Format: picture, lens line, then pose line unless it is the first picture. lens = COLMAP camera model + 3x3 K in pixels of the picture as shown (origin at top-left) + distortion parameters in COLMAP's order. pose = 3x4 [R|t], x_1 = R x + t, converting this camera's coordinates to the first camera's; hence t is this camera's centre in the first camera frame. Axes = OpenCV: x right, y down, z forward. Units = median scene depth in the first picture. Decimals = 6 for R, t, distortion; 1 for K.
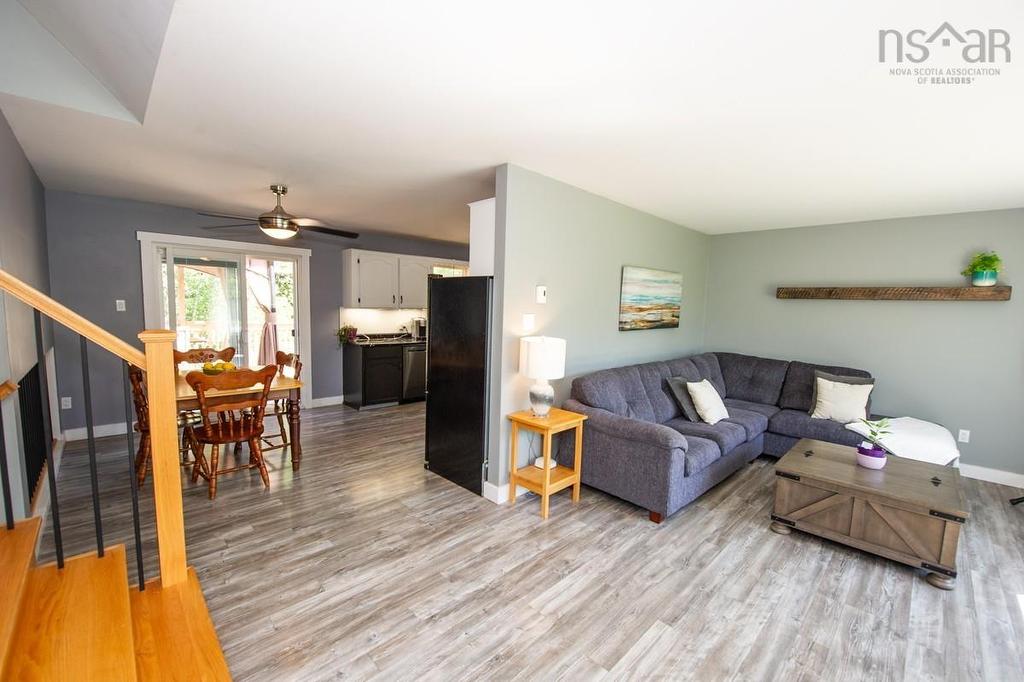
lens RADIAL K [[418.6, 0, 516.1], [0, 418.6, 344.7], [0, 0, 1]] dist [-0.016792, -0.000189]
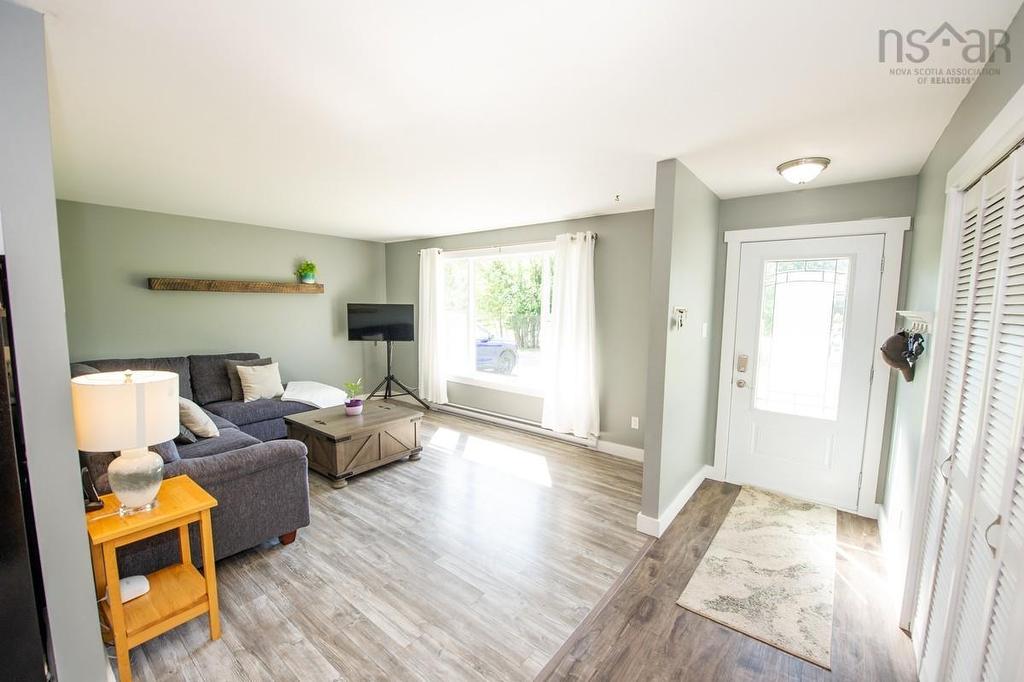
lens RADIAL K [[411.2, 0, 516.1], [0, 411.2, 346.1], [0, 0, 1]] dist [-0.019379, -0.000426]
pose [[-0.129730, -0.132781, 0.982619, -0.612532], [0.077308, 0.986622, 0.143528, -0.102891], [-0.988531, 0.094584, -0.117729, 0.627415]]
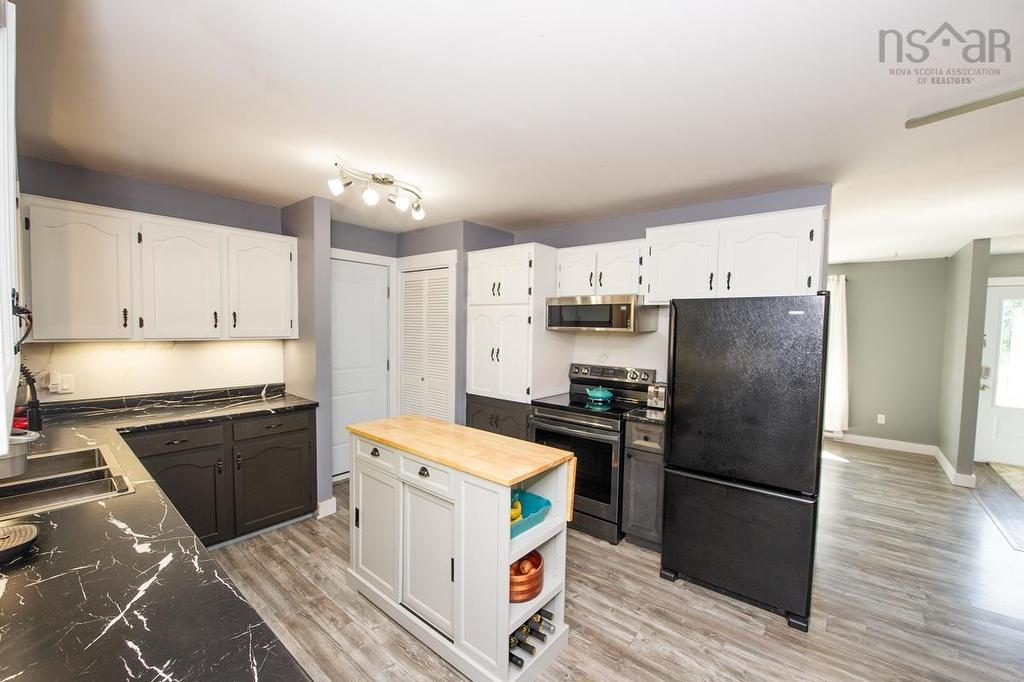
lens RADIAL K [[414.4, 0, 514.3], [0, 414.4, 347.0], [0, 0, 1]] dist [-0.021382, -0.000806]
pose [[-0.101659, -0.082885, 0.991360, -0.978569], [0.075797, 0.992981, 0.090793, -0.239532], [-0.991928, 0.084373, -0.094663, 2.004902]]
